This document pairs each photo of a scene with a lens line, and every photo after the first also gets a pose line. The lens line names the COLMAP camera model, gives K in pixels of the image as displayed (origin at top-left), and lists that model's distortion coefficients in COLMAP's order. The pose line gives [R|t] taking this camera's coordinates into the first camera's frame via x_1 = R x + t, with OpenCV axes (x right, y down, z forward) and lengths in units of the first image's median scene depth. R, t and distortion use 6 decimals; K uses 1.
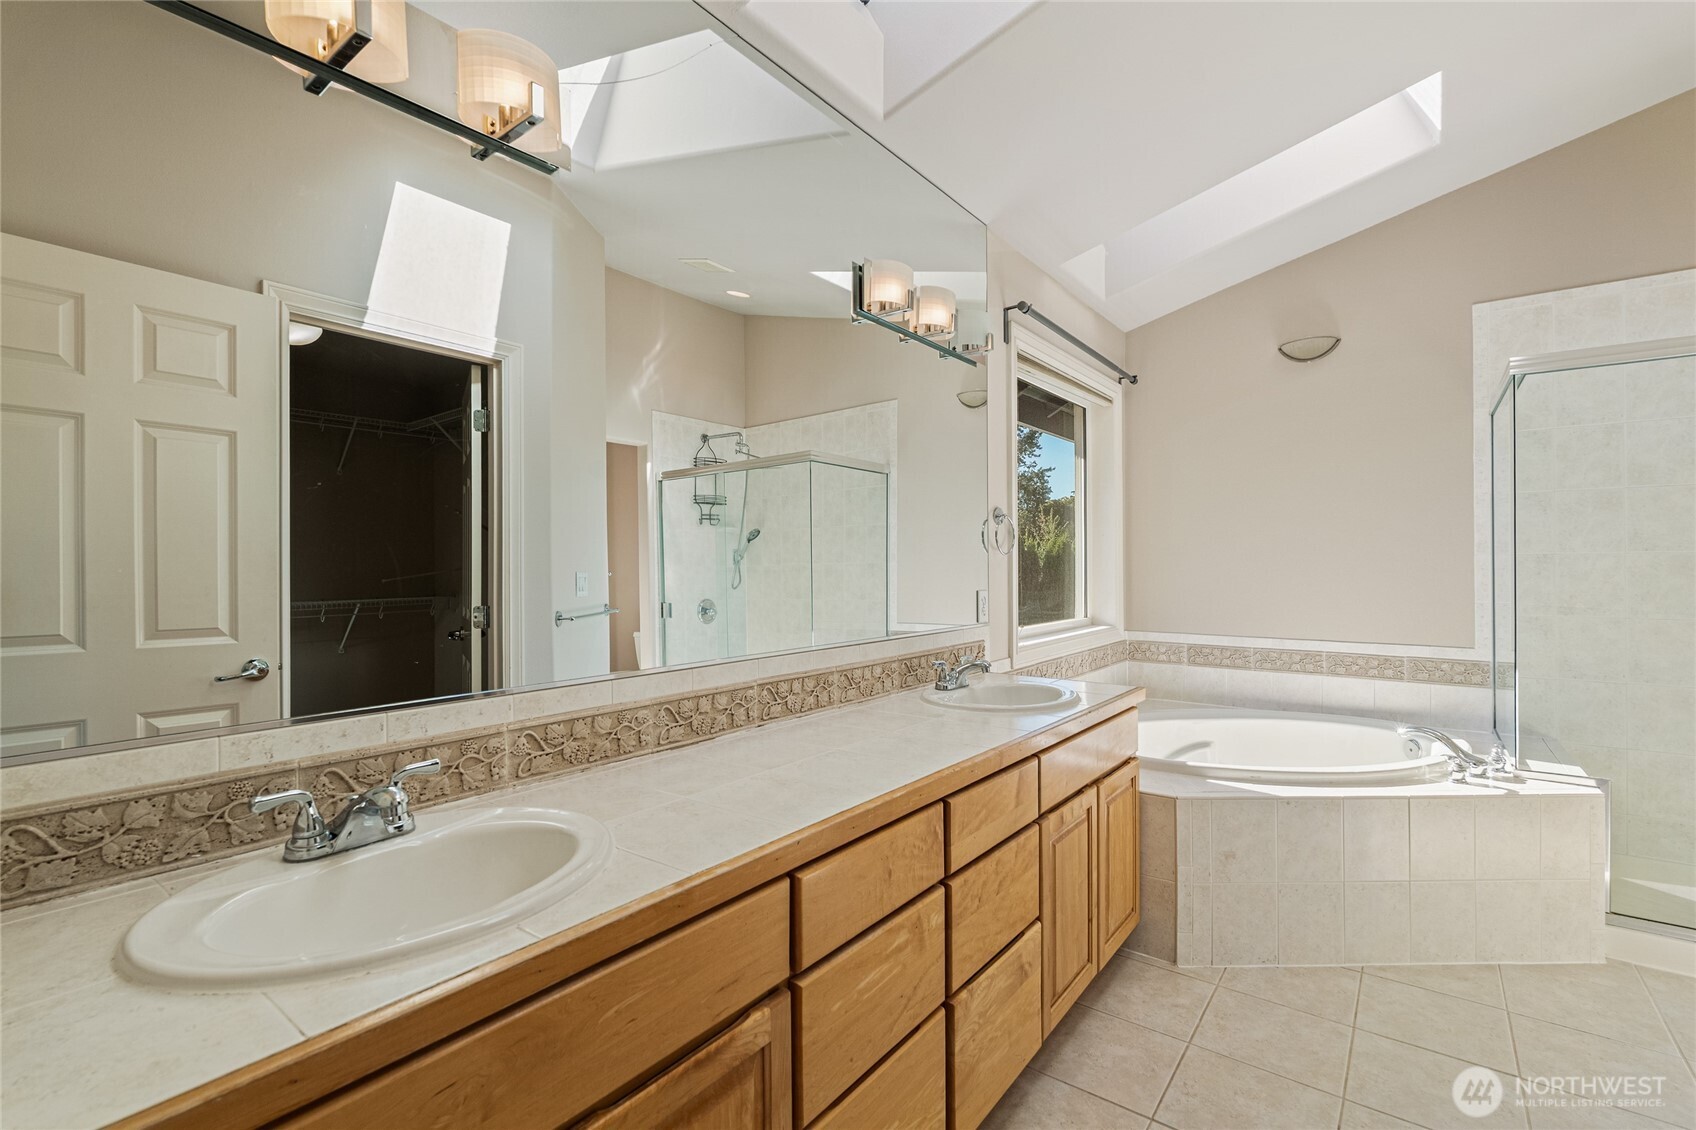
lens RADIAL K [[766.6, 0, 848.2], [0, 766.6, 568.1], [0, 0, 1]] dist [-0.009195, 0.000473]
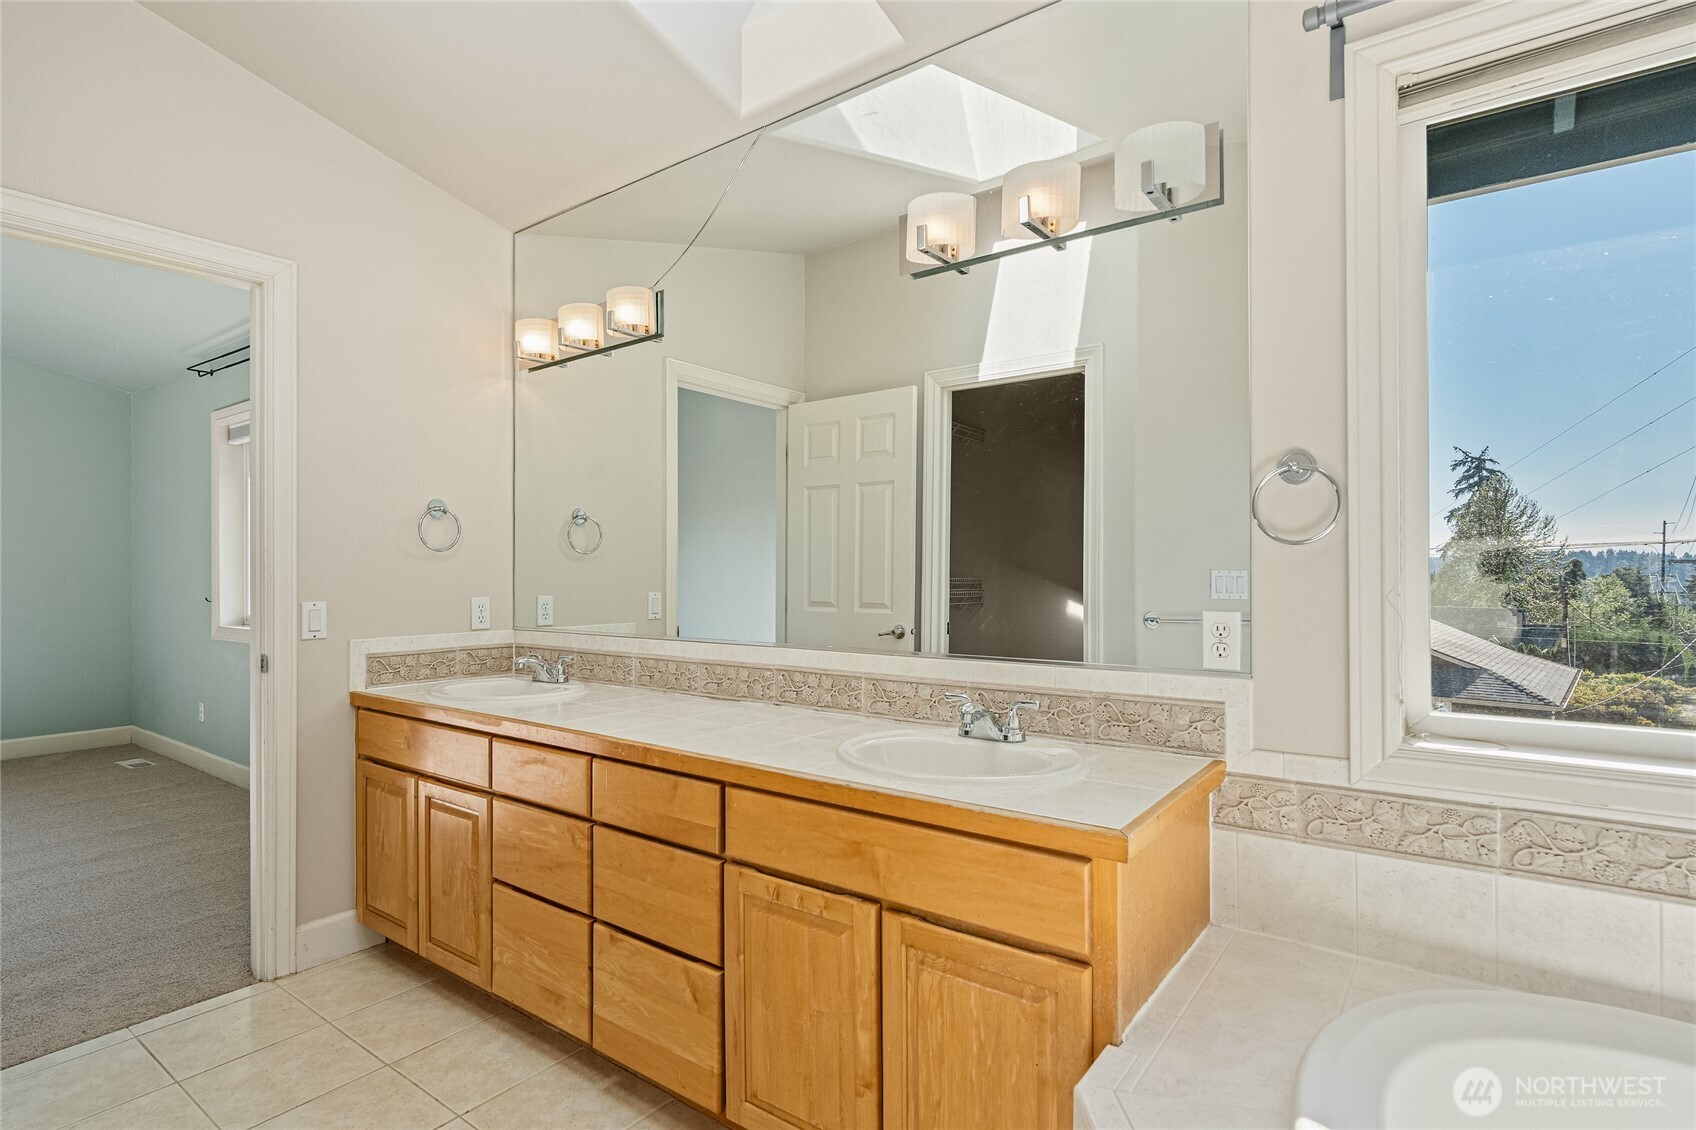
lens RADIAL K [[882.4, 0, 849.3], [0, 882.4, 570.0], [0, 0, 1]] dist [-0.005803, -0.001891]
pose [[-0.002932, 0.007859, -0.999965, 1.126287], [0.004299, 0.999960, 0.007846, -0.007062], [0.999986, -0.004276, -0.002966, 1.033079]]
